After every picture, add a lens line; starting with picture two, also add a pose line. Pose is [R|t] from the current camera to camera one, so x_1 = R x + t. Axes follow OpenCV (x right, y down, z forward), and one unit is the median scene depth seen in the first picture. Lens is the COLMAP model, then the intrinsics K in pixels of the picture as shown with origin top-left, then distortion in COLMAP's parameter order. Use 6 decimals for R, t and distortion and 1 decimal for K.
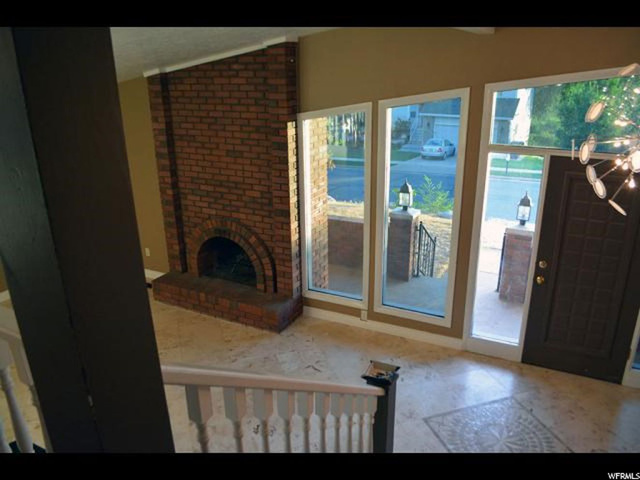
lens RADIAL K [[500.5, 0, 319.5], [0, 500.5, 238.8], [0, 0, 1]] dist [-0.019349, -0.000101]
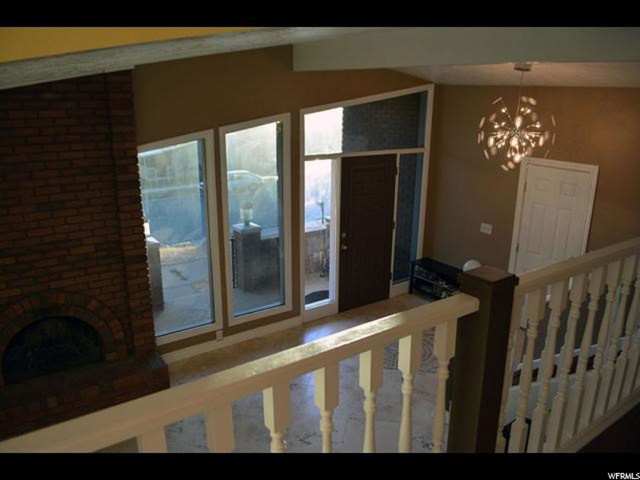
lens RADIAL K [[500.5, 0, 318.9], [0, 500.5, 242.8], [0, 0, 1]] dist [-0.019349, -0.000101]
pose [[0.499076, -0.239890, 0.832692, -0.637007], [0.278345, 0.954376, 0.108119, -0.084526], [-0.820638, 0.177816, 0.543078, 0.249876]]
